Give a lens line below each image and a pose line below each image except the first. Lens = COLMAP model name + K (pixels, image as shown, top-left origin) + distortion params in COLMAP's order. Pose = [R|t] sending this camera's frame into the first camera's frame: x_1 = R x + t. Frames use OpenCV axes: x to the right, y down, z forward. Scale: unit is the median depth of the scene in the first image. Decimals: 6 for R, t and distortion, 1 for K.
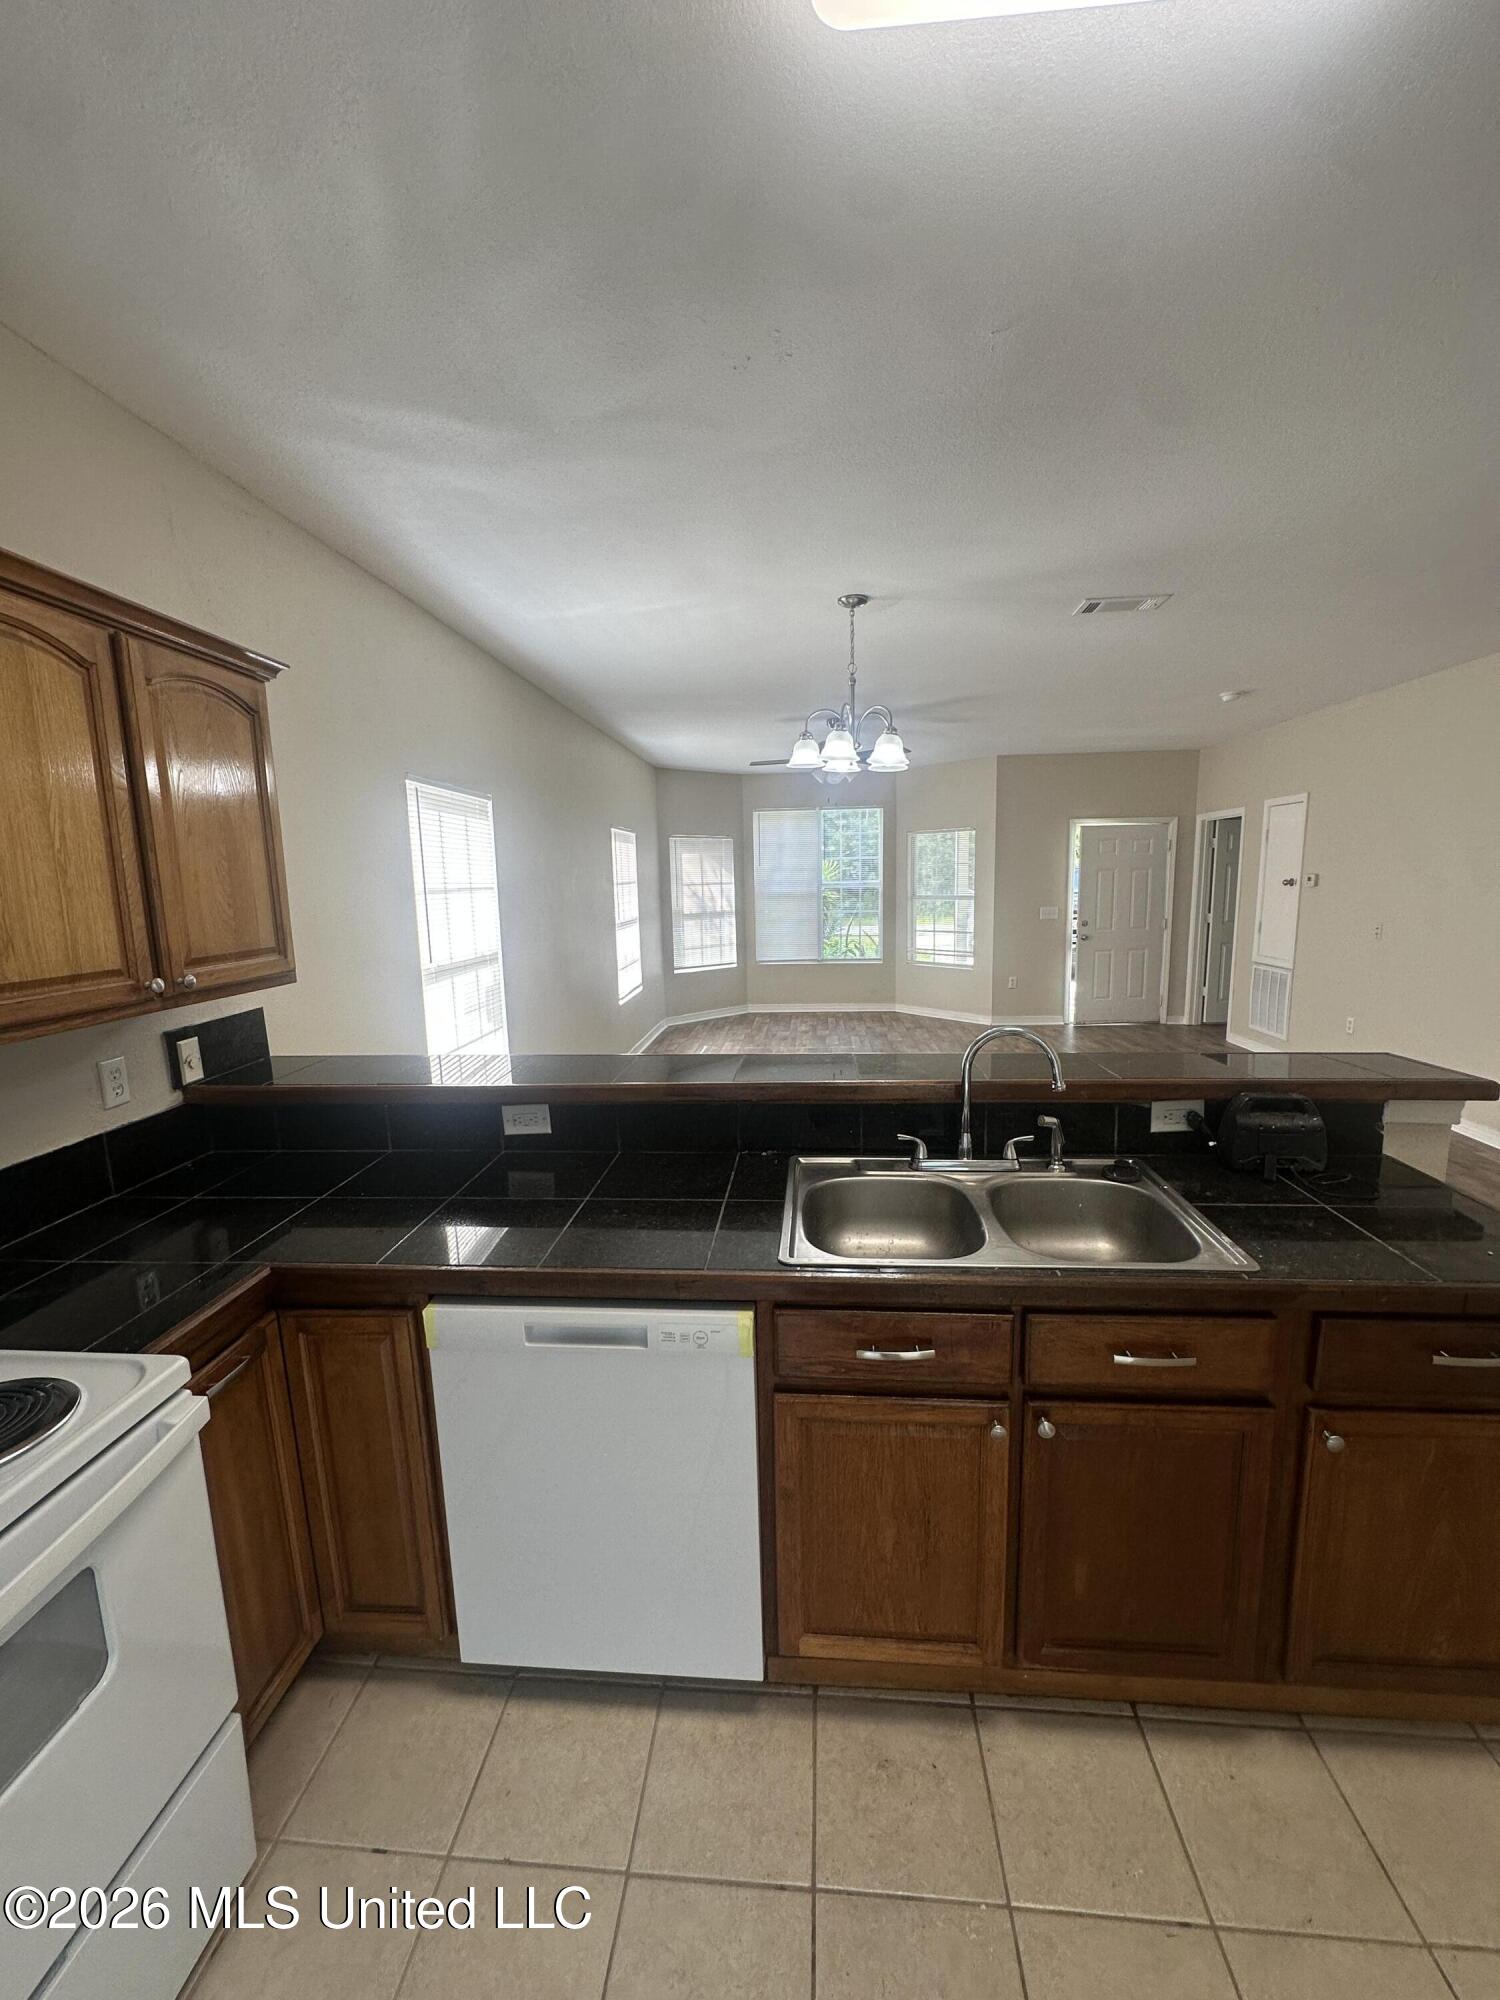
lens RADIAL K [[801.7, 0, 756.2], [0, 801.7, 999.1], [0, 0, 1]] dist [0.009403, 0.000381]
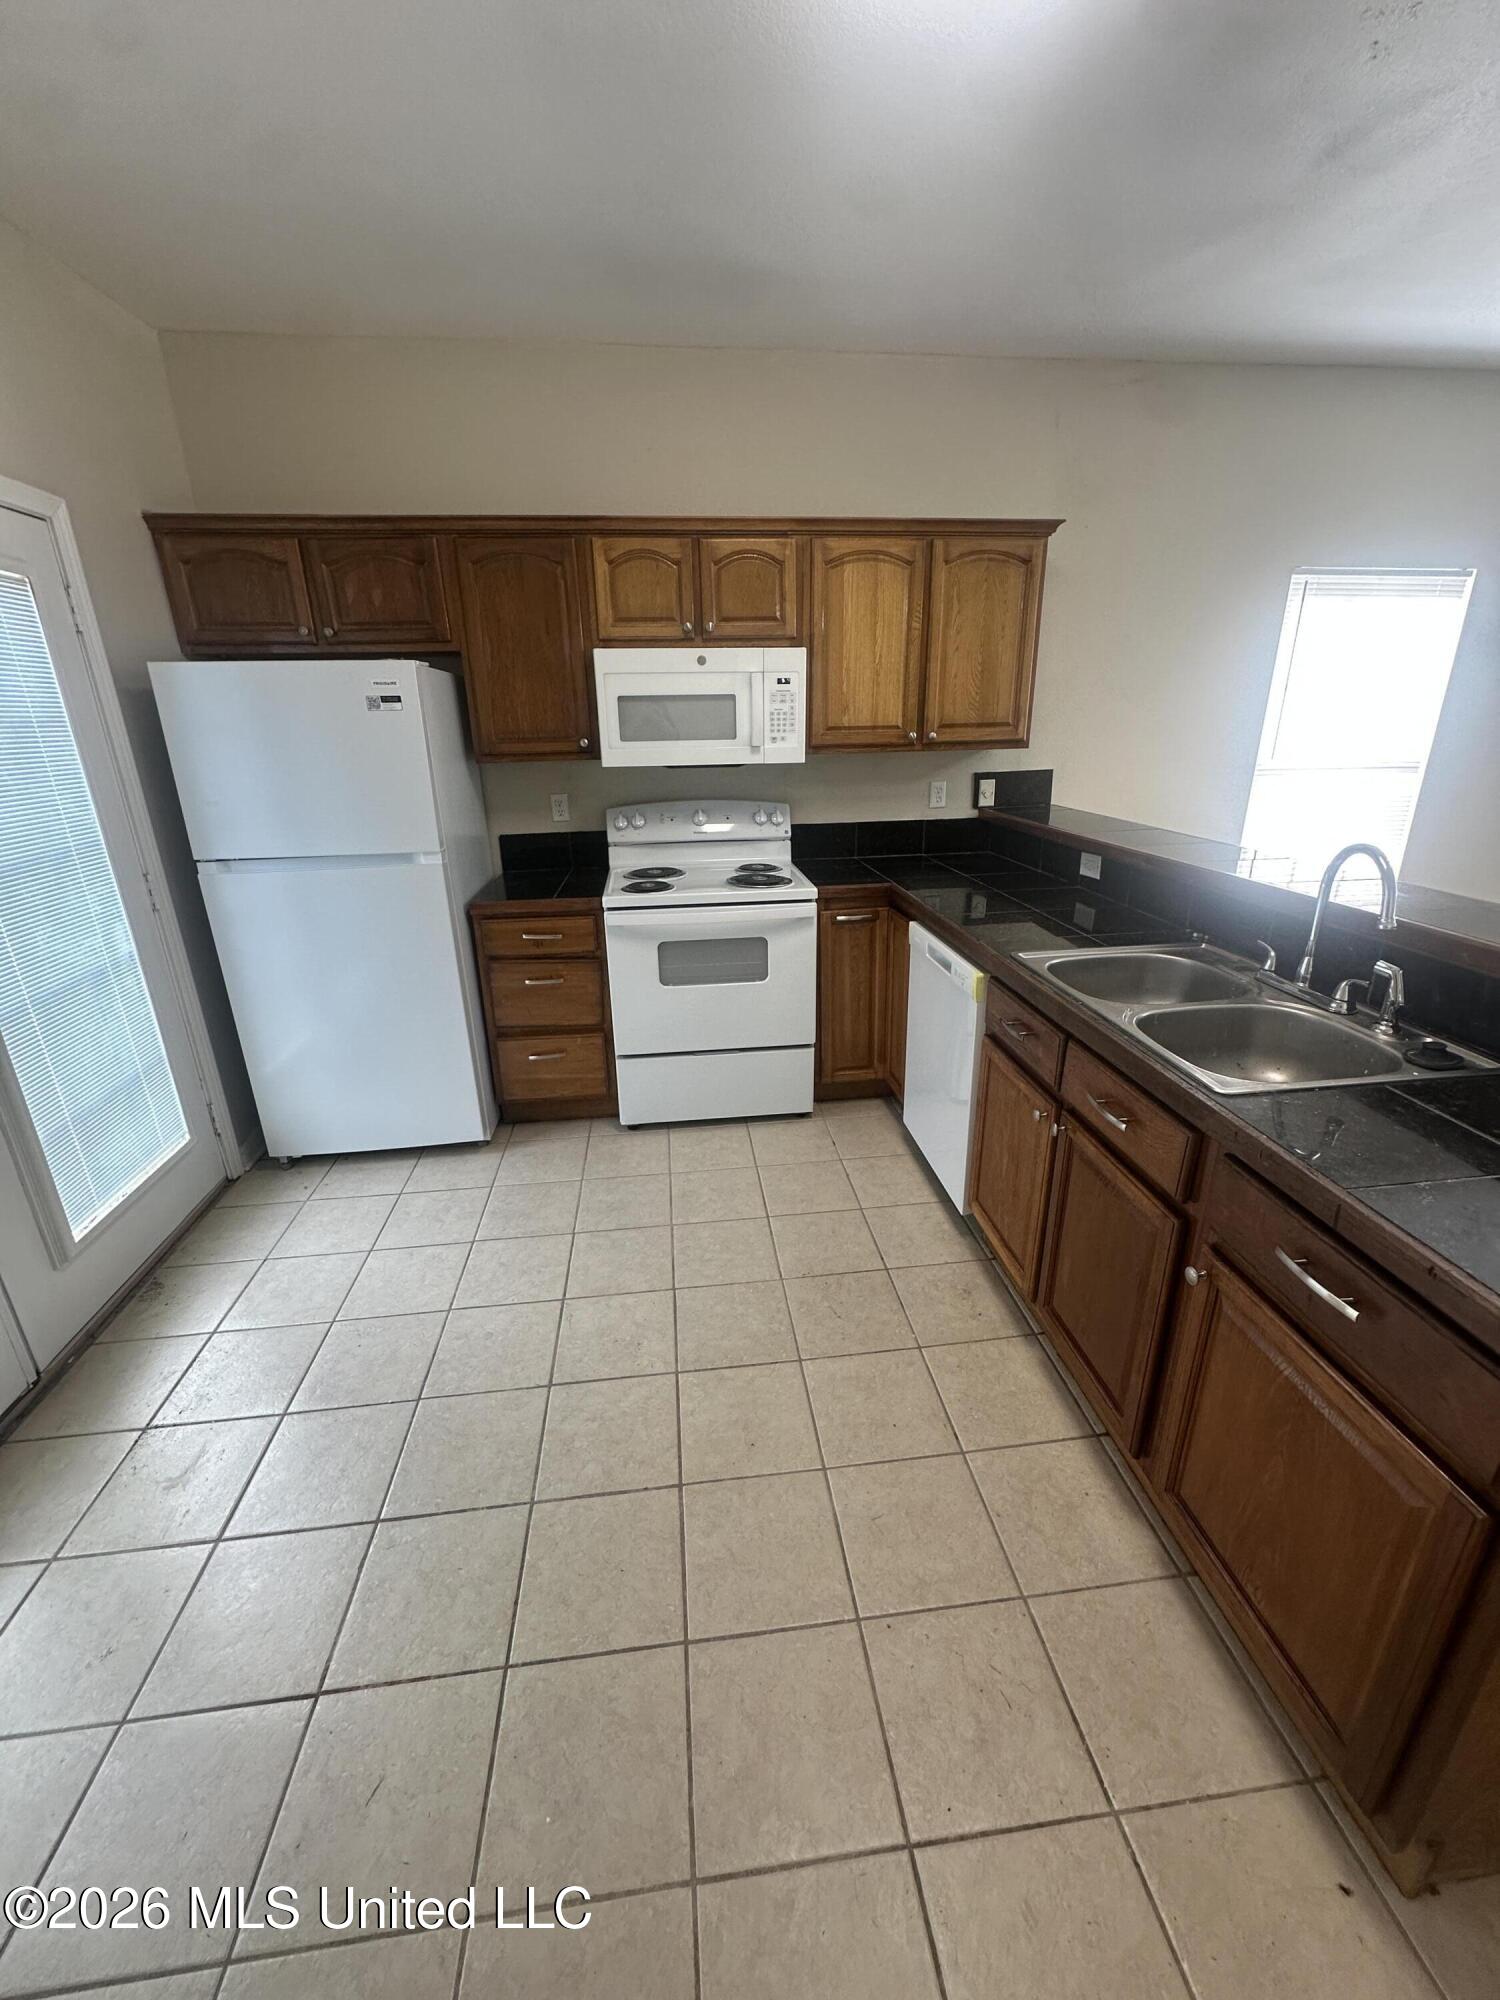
lens RADIAL K [[801.7, 0, 755.4], [0, 801.7, 1003.2], [0, 0, 1]] dist [0.009403, 0.000381]
pose [[0.191900, 0.348322, -0.917522, 0.998445], [-0.137842, 0.935196, 0.326202, 0.006044], [0.971686, 0.063875, 0.227477, 0.189650]]
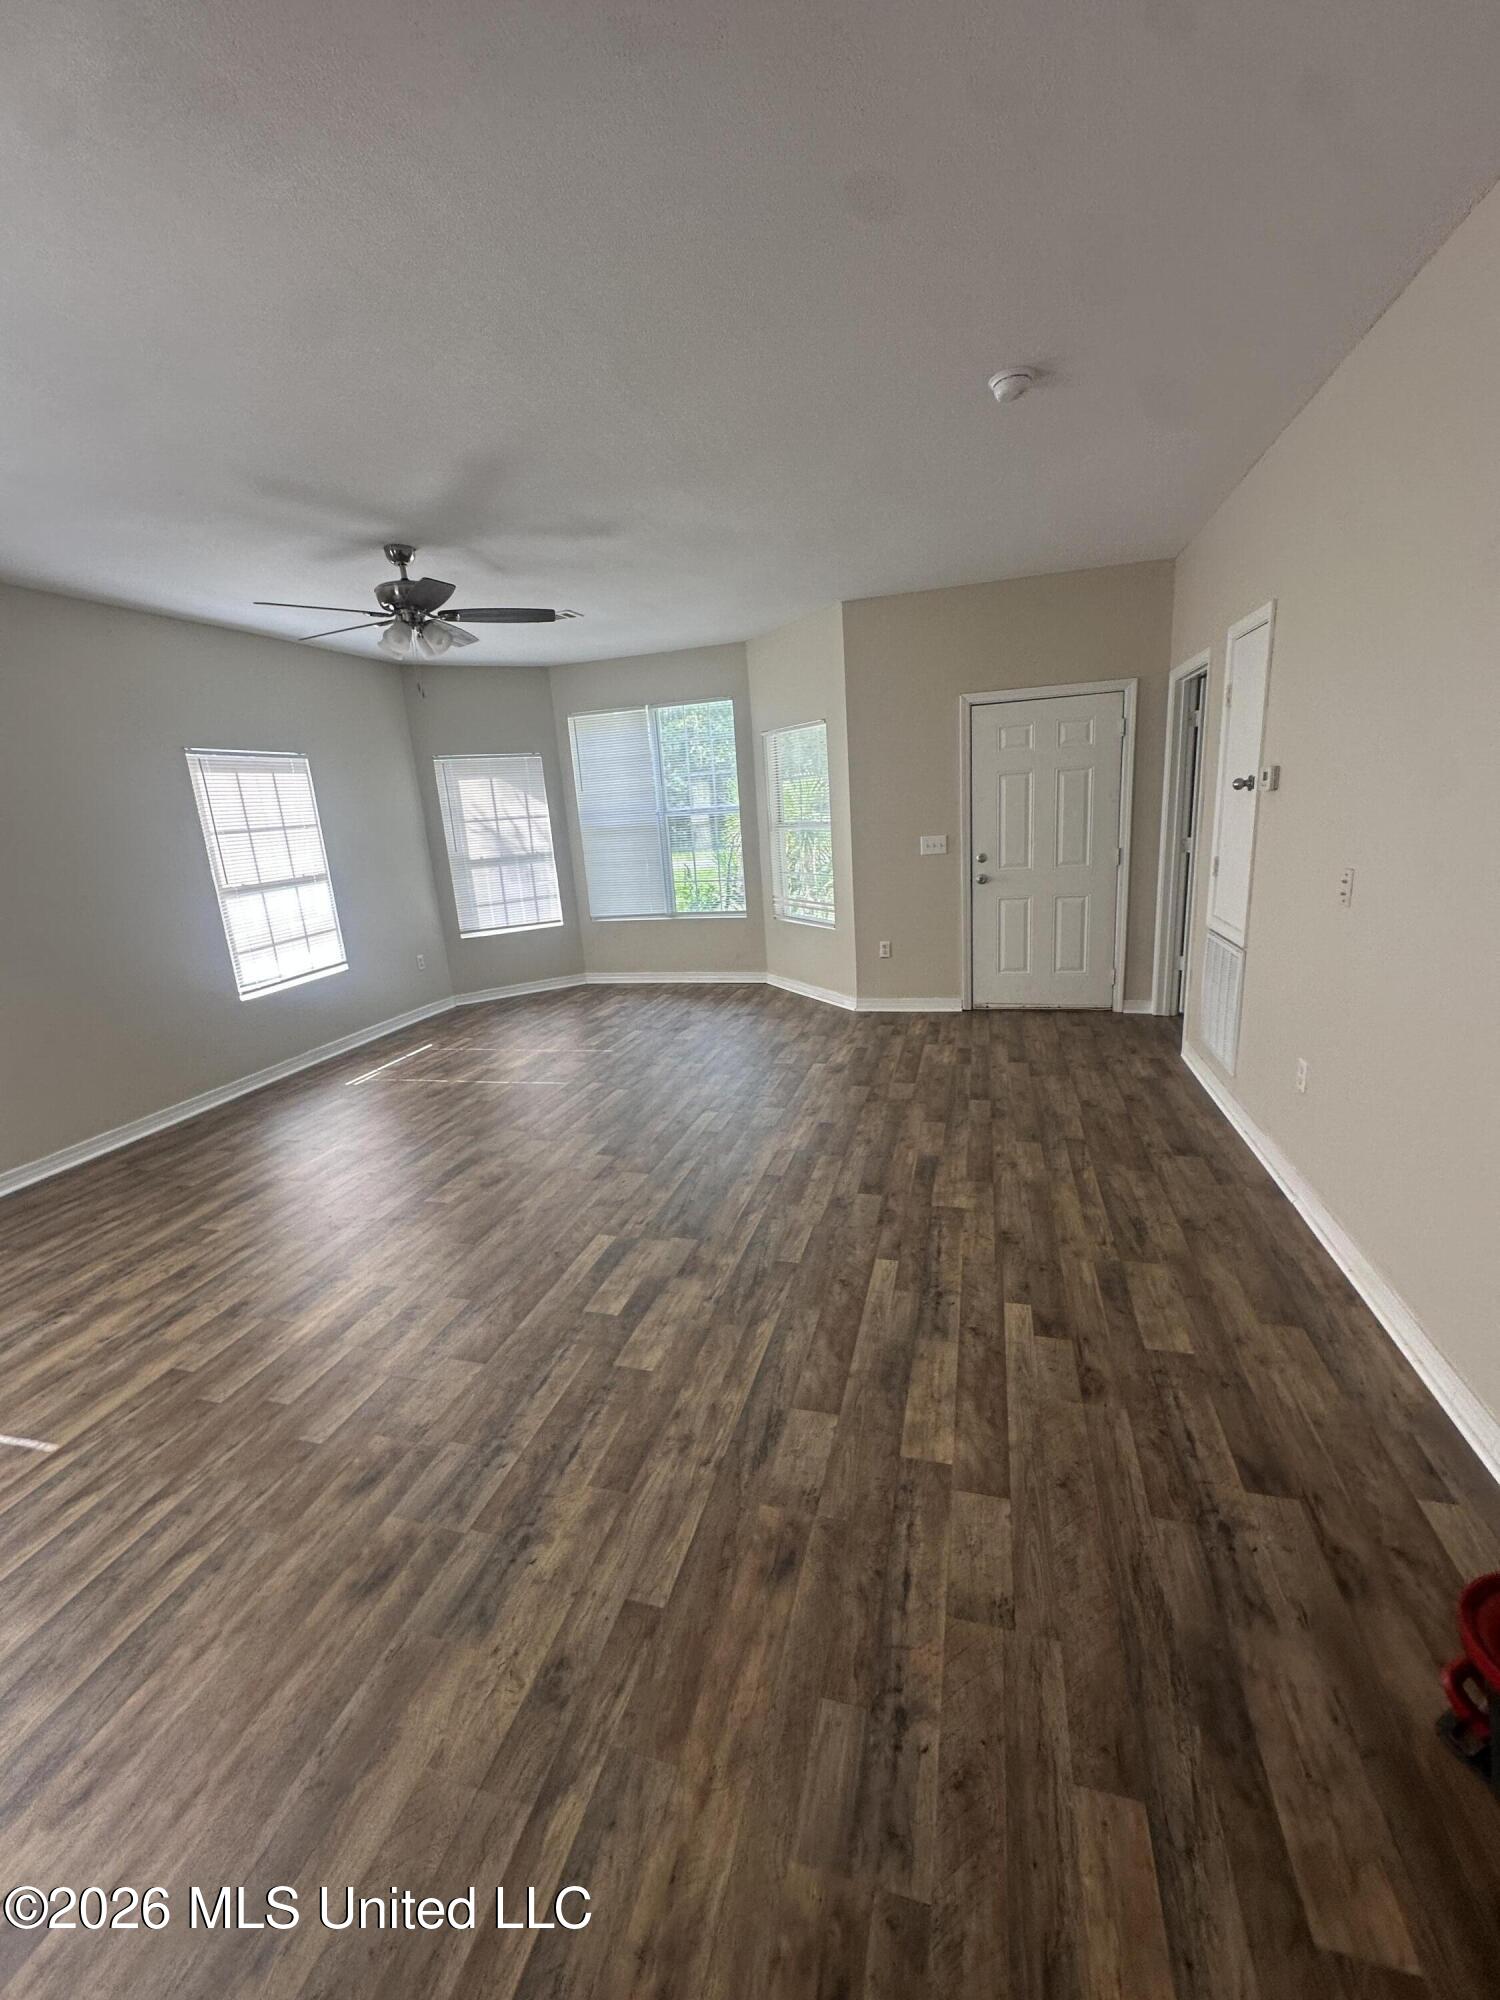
lens RADIAL K [[801.7, 0, 749.4], [0, 801.7, 997.2], [0, 0, 1]] dist [0.009403, 0.000381]
pose [[0.979065, 0.002989, -0.203525, 0.320559], [0.016679, 0.995351, 0.094855, -0.043379], [0.202863, -0.096264, 0.974464, 0.289123]]
